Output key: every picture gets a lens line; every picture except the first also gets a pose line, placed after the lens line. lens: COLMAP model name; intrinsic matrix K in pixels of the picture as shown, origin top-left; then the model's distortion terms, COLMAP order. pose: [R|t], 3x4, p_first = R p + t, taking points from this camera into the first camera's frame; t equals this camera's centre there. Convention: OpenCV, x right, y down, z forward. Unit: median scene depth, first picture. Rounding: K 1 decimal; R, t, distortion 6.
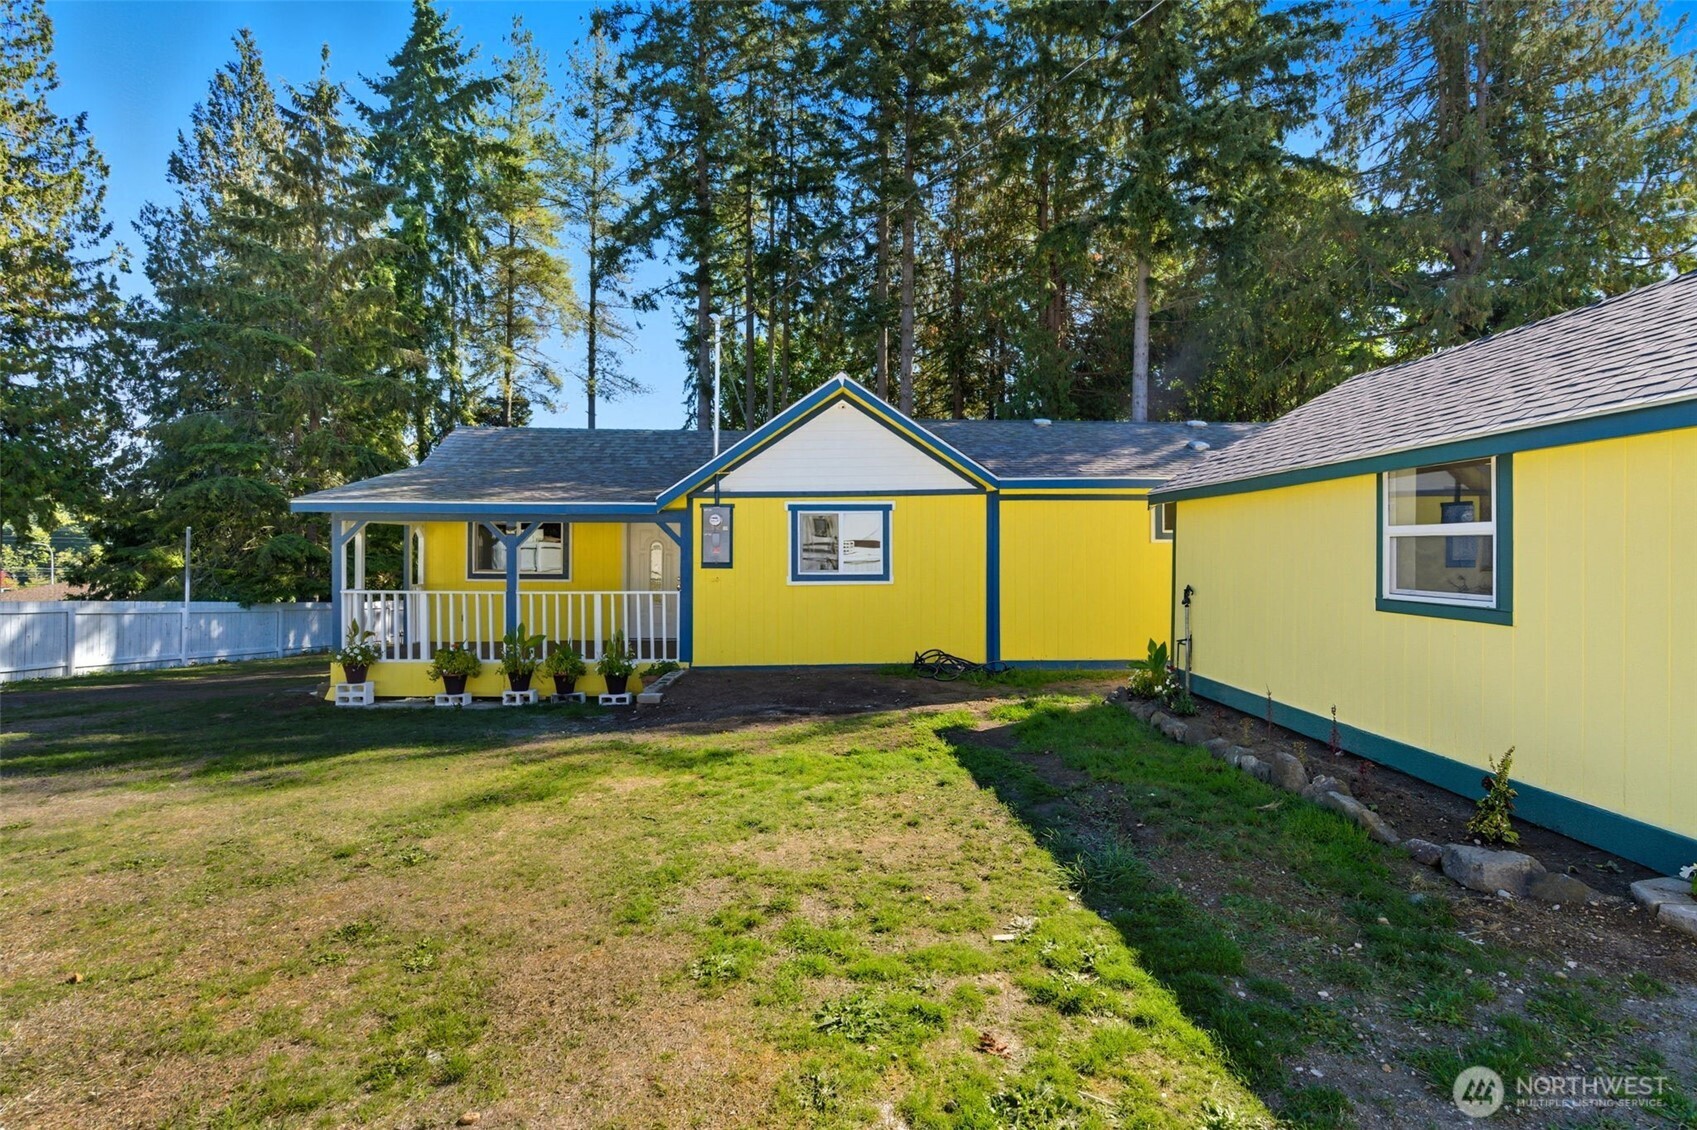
lens RADIAL K [[791.0, 0, 848.5], [0, 791.0, 565.0], [0, 0, 1]] dist [0.000524, -0.000241]
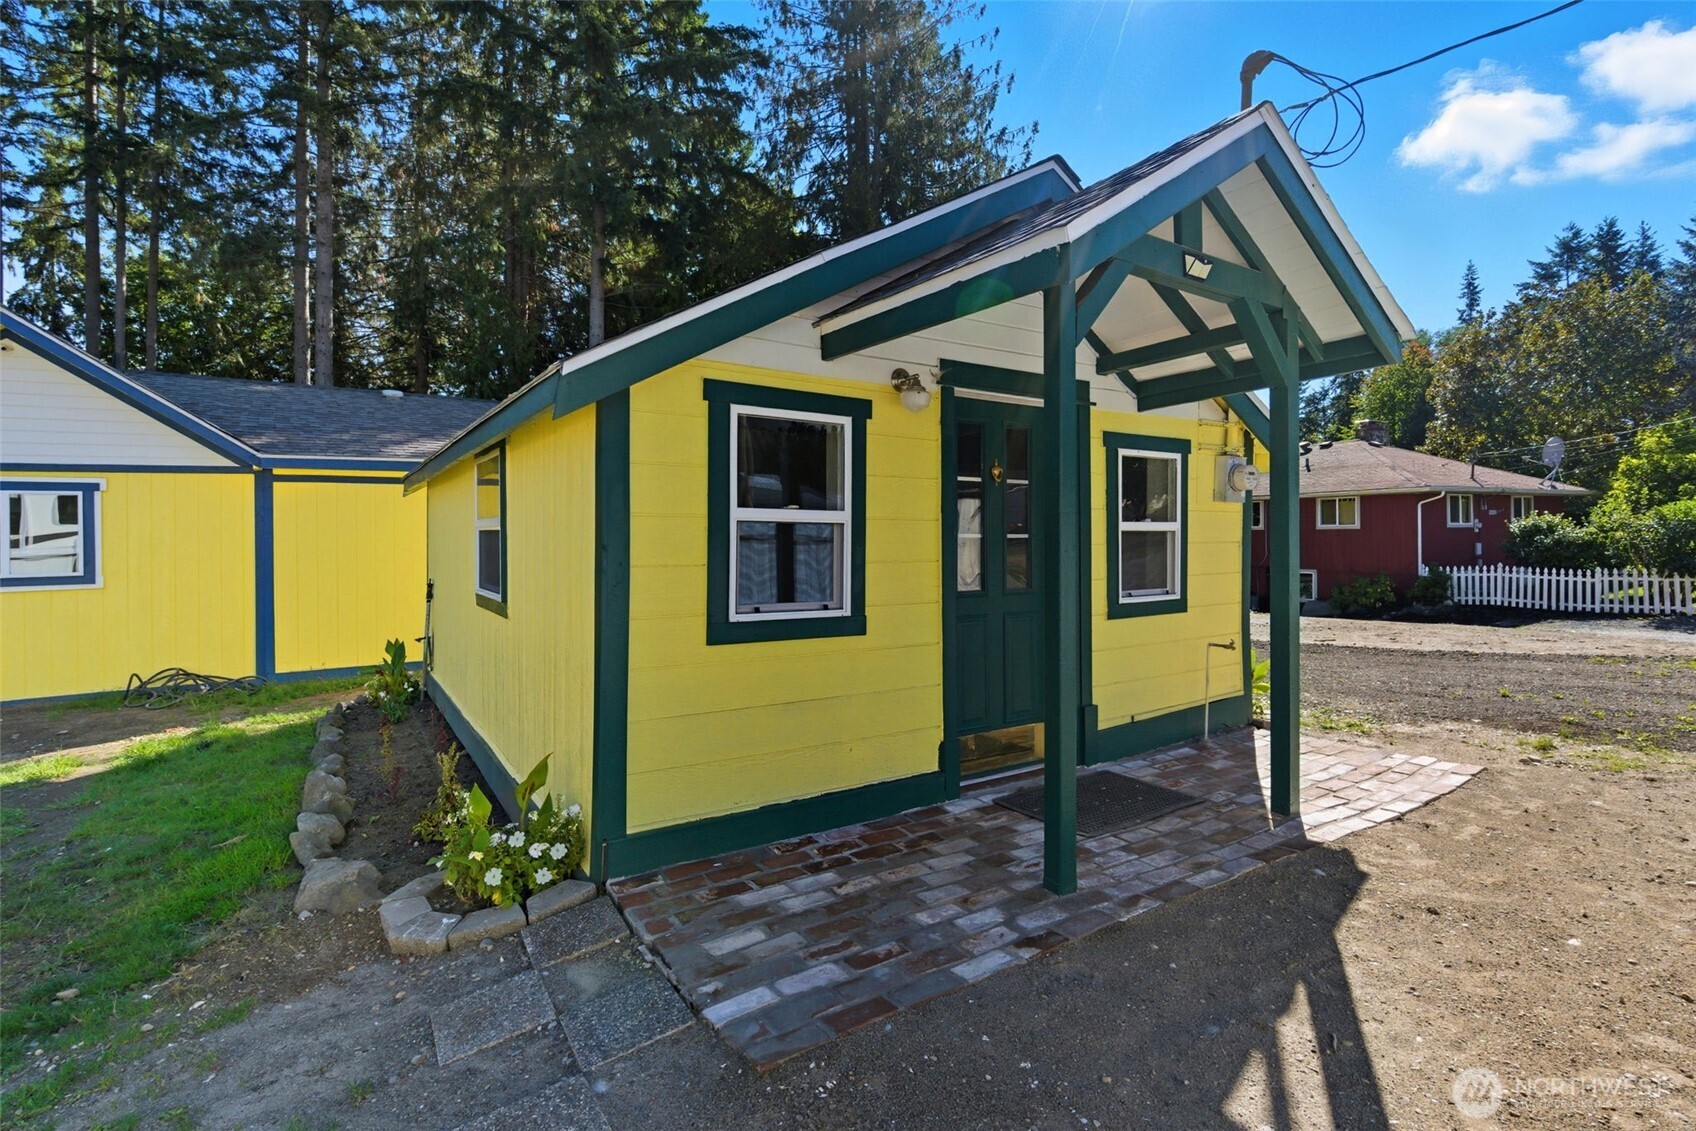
lens RADIAL K [[805.0, 0, 848.0], [0, 805.0, 565.5], [0, 0, 1]] dist [-0.000657, -0.000526]
pose [[0.845900, -0.029698, 0.532513, 0.251010], [0.019185, 0.999497, 0.025266, -0.003171], [-0.532996, -0.011156, 0.846044, -0.040833]]
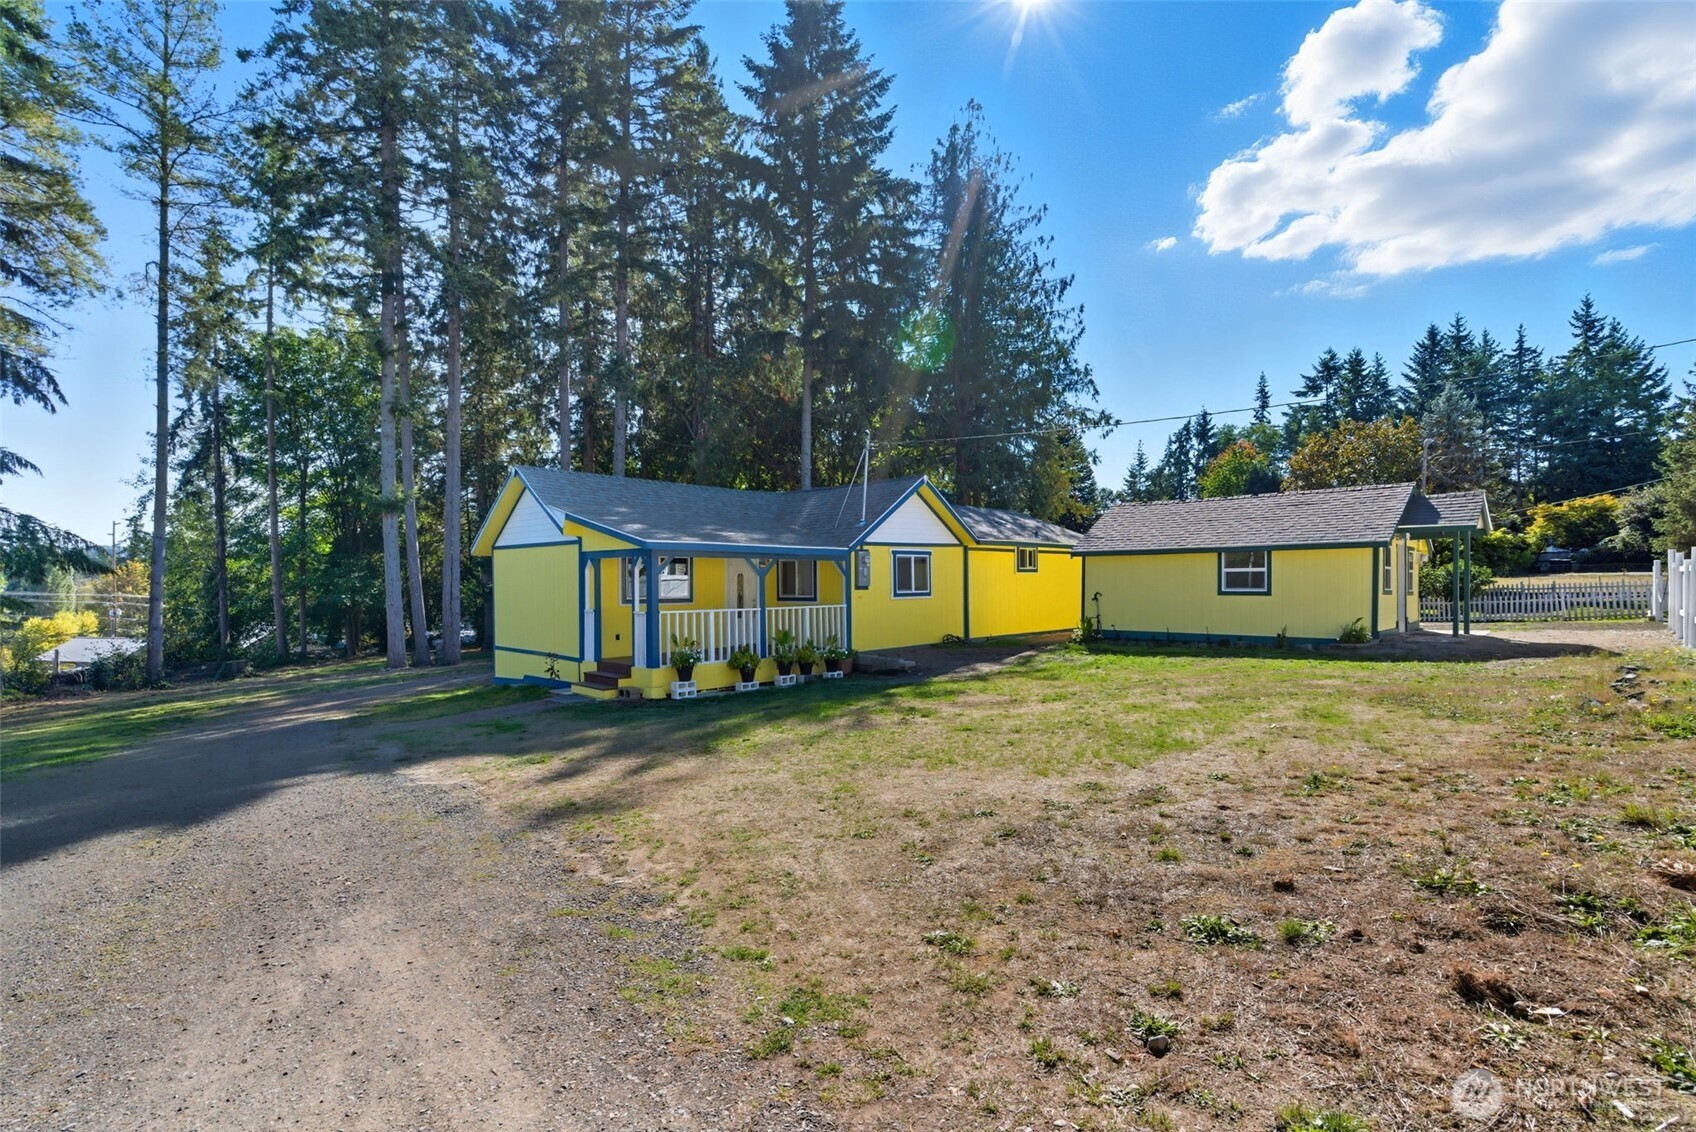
lens RADIAL K [[773.5, 0, 853.0], [0, 773.5, 624.8], [0, 0, 1]] dist [0.002486, 0.000069]
pose [[0.717218, -0.044770, 0.695409, -1.253677], [0.019245, 0.998826, 0.044456, 0.005070], [-0.696583, -0.018501, 0.717237, -0.097580]]
